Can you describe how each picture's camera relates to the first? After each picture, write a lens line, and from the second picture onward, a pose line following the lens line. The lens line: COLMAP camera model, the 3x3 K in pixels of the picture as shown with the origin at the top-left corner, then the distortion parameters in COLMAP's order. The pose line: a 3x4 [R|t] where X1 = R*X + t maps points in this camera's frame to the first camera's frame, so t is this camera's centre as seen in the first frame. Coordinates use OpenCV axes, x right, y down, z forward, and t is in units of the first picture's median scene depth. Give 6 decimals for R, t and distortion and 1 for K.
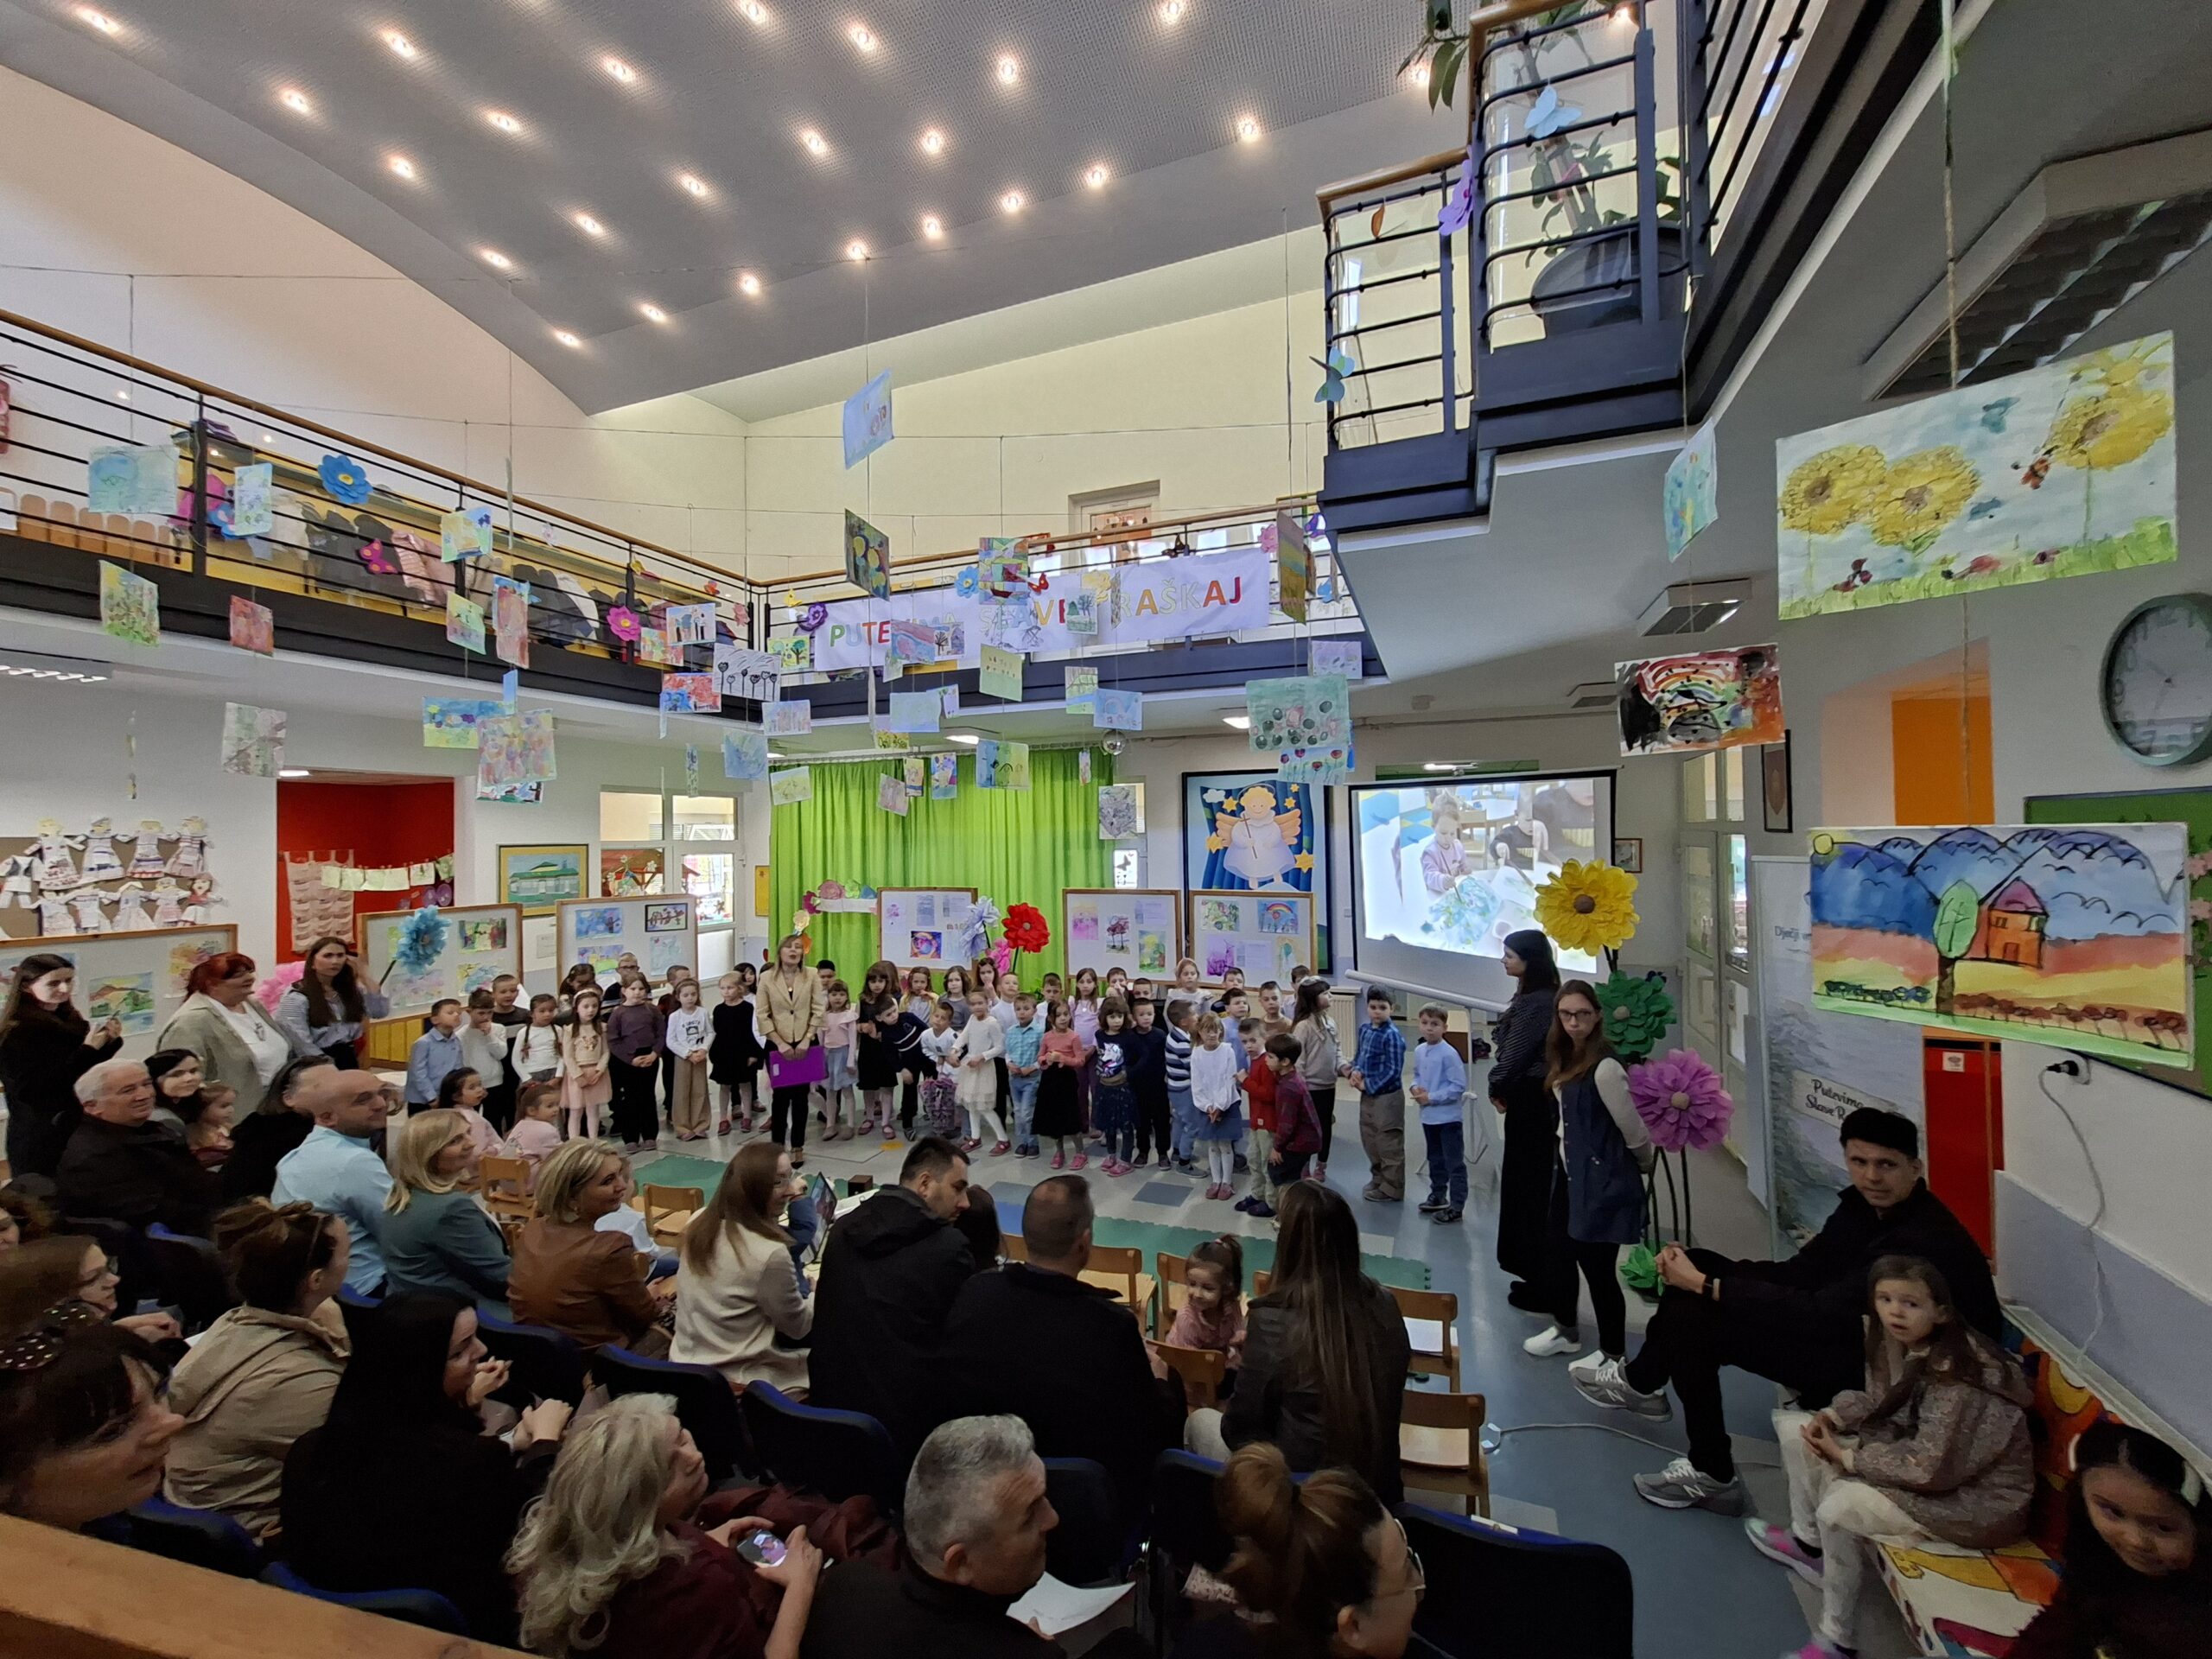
lens RADIAL K [[883.5, 0, 1106.0], [0, 883.5, 822.5], [0, 0, 1]] dist [-0.000625, -0.000072]
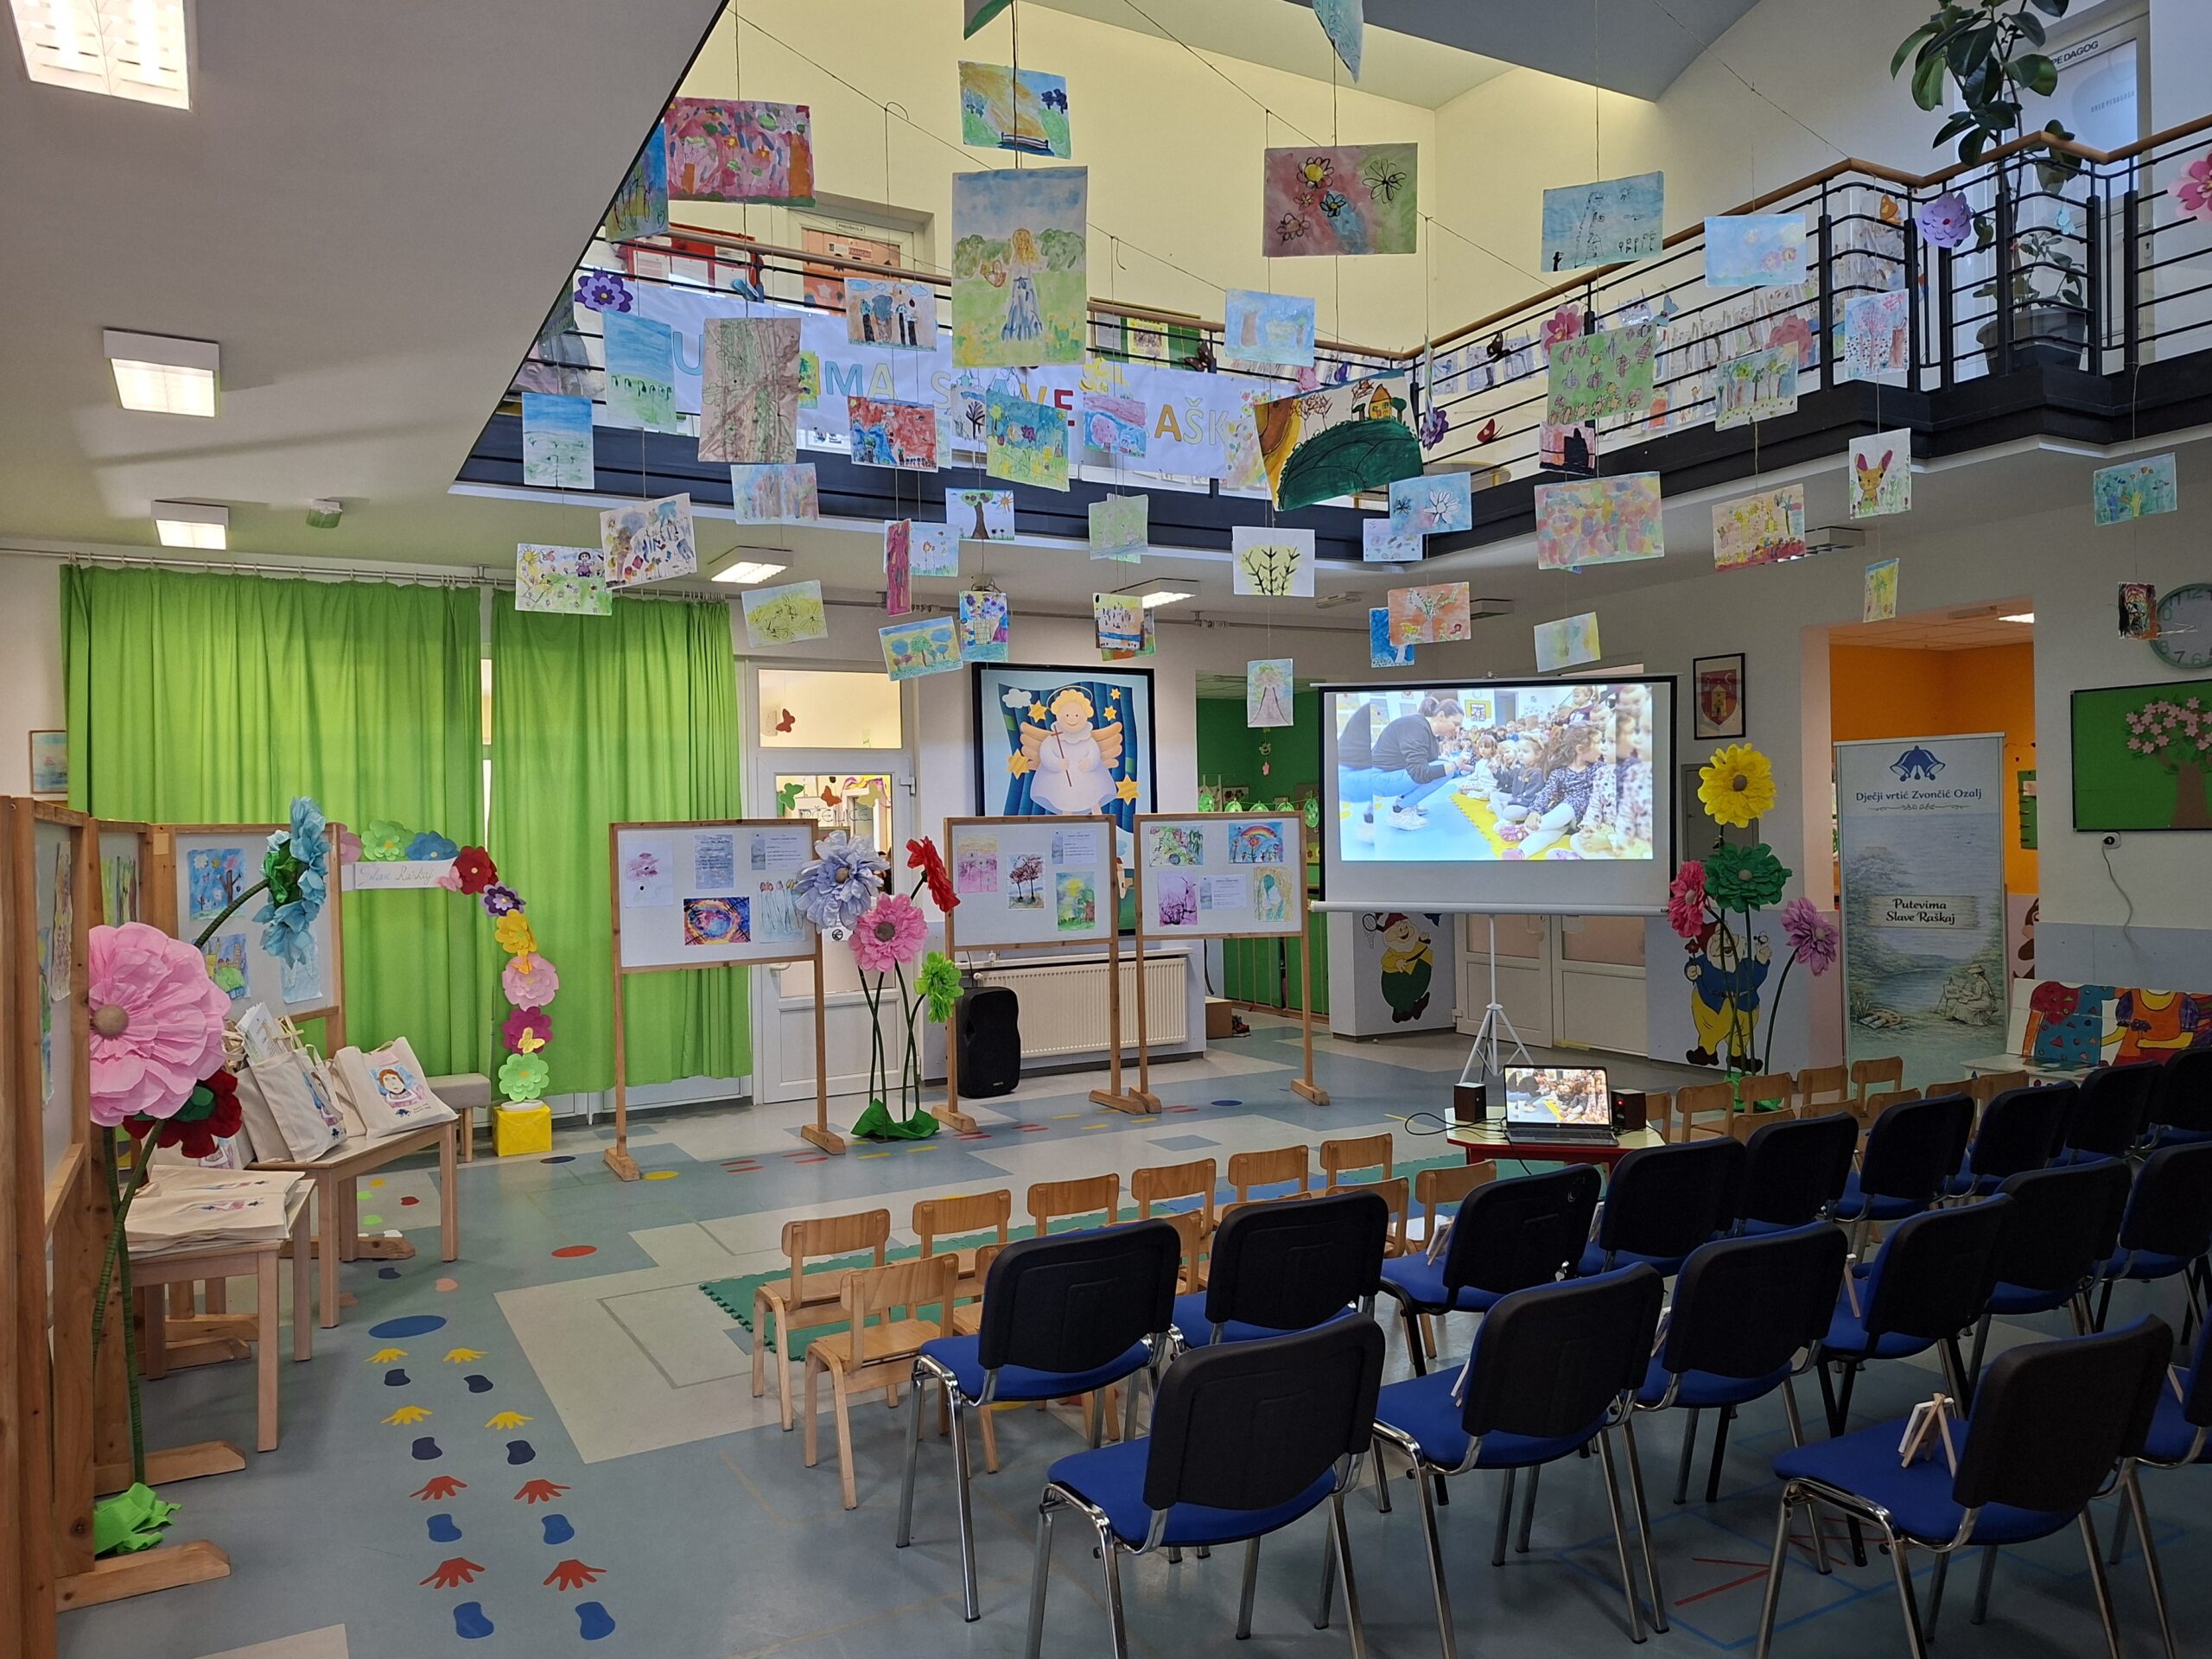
lens RADIAL K [[1534.9, 0, 1099.5], [0, 1534.9, 829.2], [0, 0, 1]] dist [0.154131, -0.207503]
pose [[0.636168, 0.002338, 0.771547, -0.910392], [-0.000665, 0.999997, -0.002483, 0.089999], [-0.771550, 0.001066, 0.636167, 0.186716]]
